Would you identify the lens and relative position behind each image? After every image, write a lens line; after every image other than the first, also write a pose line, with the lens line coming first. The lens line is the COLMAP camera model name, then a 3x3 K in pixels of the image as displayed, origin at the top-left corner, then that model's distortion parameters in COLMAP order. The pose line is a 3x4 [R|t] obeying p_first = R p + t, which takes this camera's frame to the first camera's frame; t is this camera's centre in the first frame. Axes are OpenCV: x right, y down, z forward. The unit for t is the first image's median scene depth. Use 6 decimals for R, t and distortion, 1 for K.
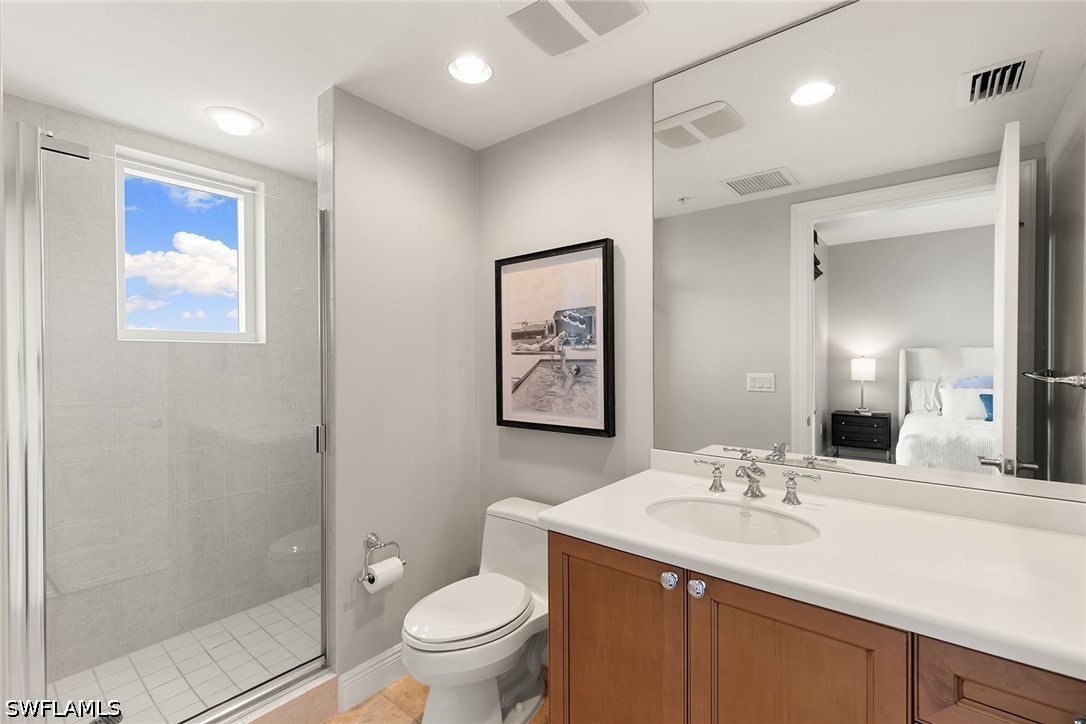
lens RADIAL K [[488.0, 0, 544.2], [0, 488.0, 363.4], [0, 0, 1]] dist [0.008358, -0.000479]
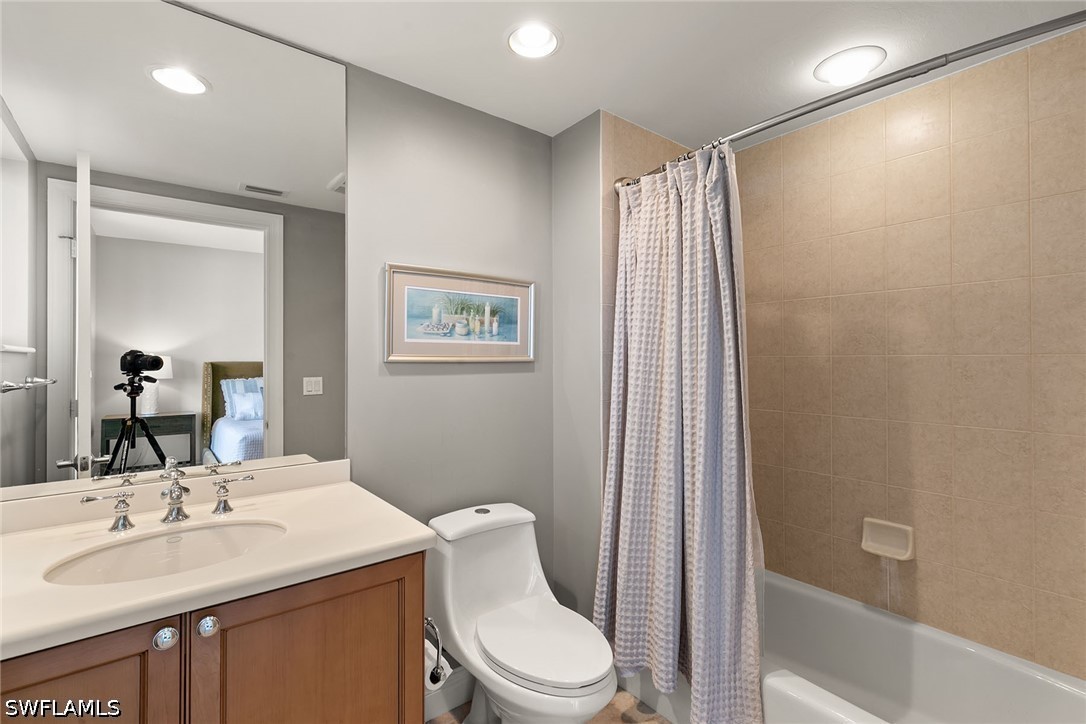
lens RADIAL K [[490.7, 0, 545.2], [0, 490.7, 362.8], [0, 0, 1]] dist [0.007882, -0.000493]
pose [[0.258642, -0.018355, 0.965799, -0.264062], [0.011026, 0.999810, 0.016049, -0.021393], [-0.965910, 0.006498, 0.258795, 0.111281]]
